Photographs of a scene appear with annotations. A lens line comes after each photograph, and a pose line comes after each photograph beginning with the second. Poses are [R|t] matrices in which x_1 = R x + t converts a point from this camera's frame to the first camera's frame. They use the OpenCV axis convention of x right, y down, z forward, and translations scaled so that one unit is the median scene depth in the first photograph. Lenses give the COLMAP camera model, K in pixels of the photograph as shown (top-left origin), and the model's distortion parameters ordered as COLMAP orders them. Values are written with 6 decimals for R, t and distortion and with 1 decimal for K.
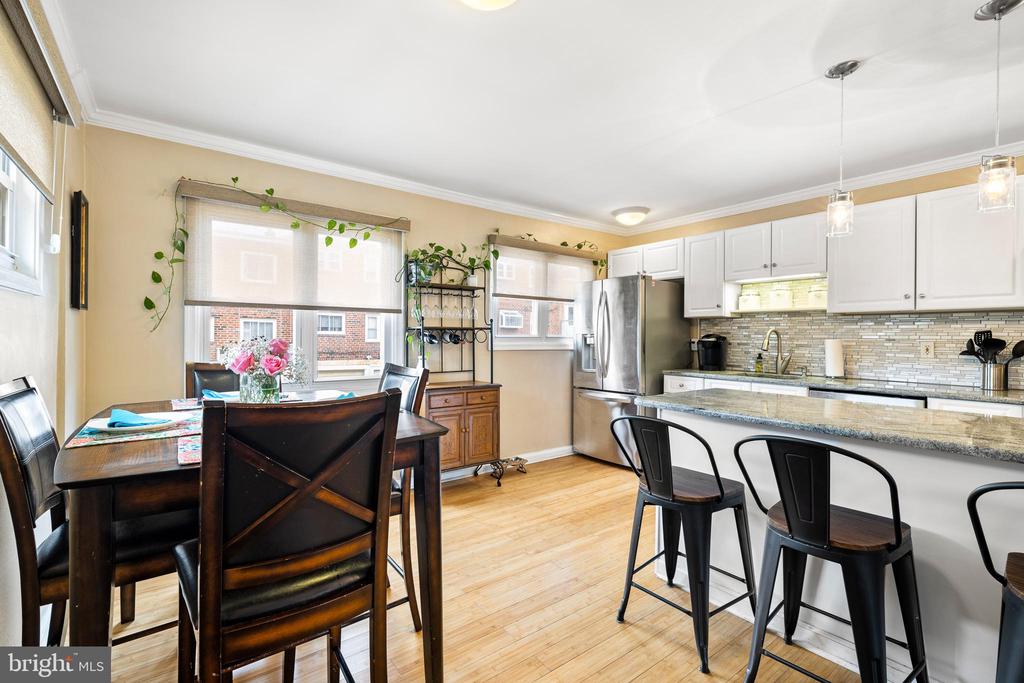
lens RADIAL K [[451.9, 0, 500.4], [0, 451.9, 337.7], [0, 0, 1]] dist [-0.000976, 0.000470]
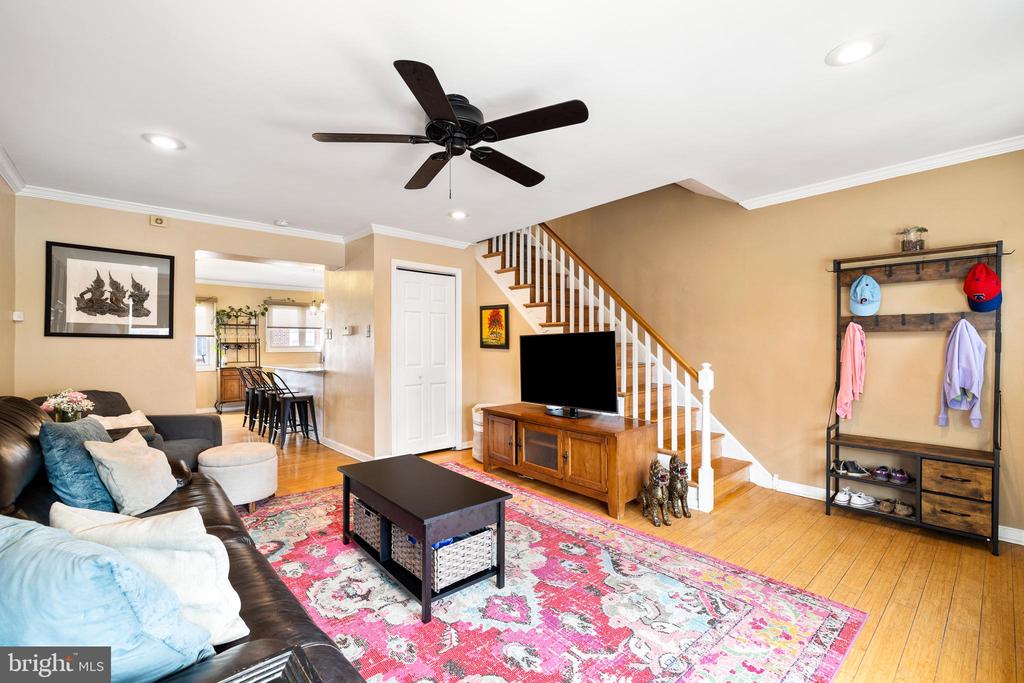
lens RADIAL K [[433.9, 0, 509.1], [0, 433.9, 347.5], [0, 0, 1]] dist [-0.001193, 0.000023]
pose [[0.995401, -0.013984, 0.094768, 1.037774], [0.013849, 0.999902, 0.002084, 0.016878], [-0.094788, -0.000762, 0.995497, -1.323253]]
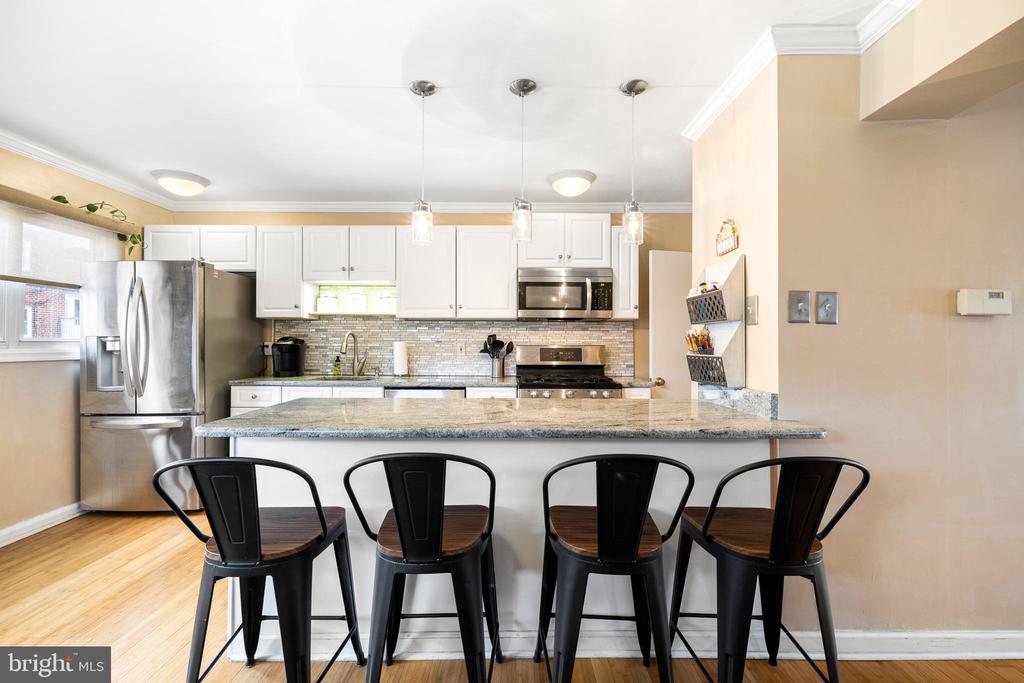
lens RADIAL K [[441.2, 0, 510.9], [0, 441.2, 339.5], [0, 0, 1]] dist [0.000048, -0.000068]
pose [[0.599468, -0.002419, 0.800395, 0.025522], [0.005006, 0.999987, -0.000727, 0.000313], [-0.800383, 0.004442, 0.599473, 0.115514]]
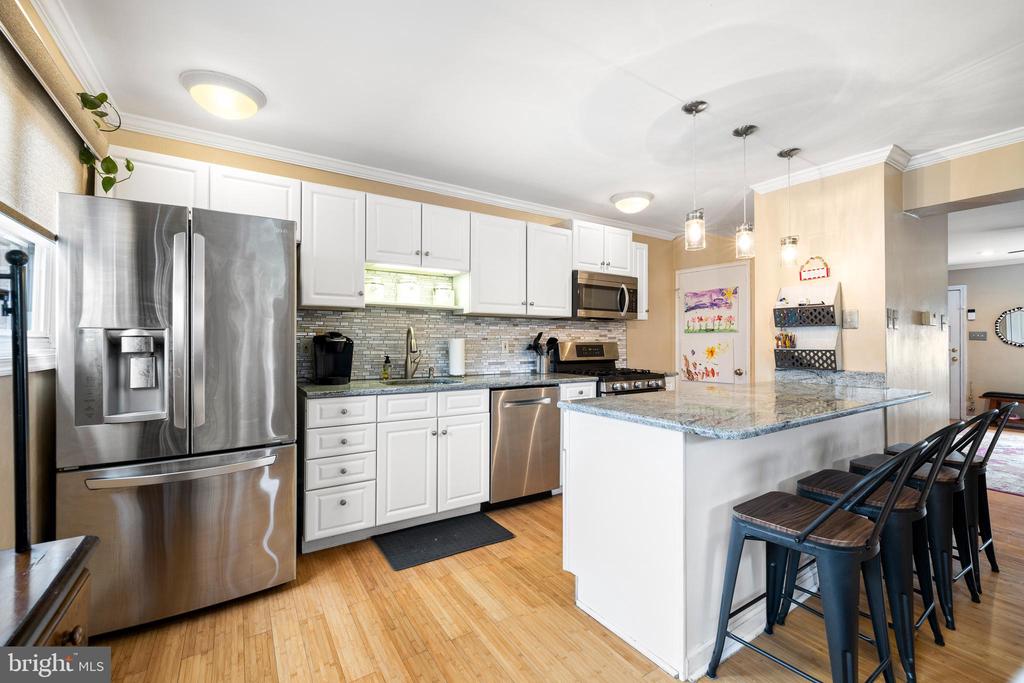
lens RADIAL K [[432.5, 0, 511.8], [0, 432.5, 335.2], [0, 0, 1]] dist [0.001090, 0.000102]
pose [[0.065098, 0.002787, 0.997875, -0.206700], [-0.001269, 0.999996, -0.002710, -0.001742], [-0.997878, -0.001090, 0.065101, 0.751839]]
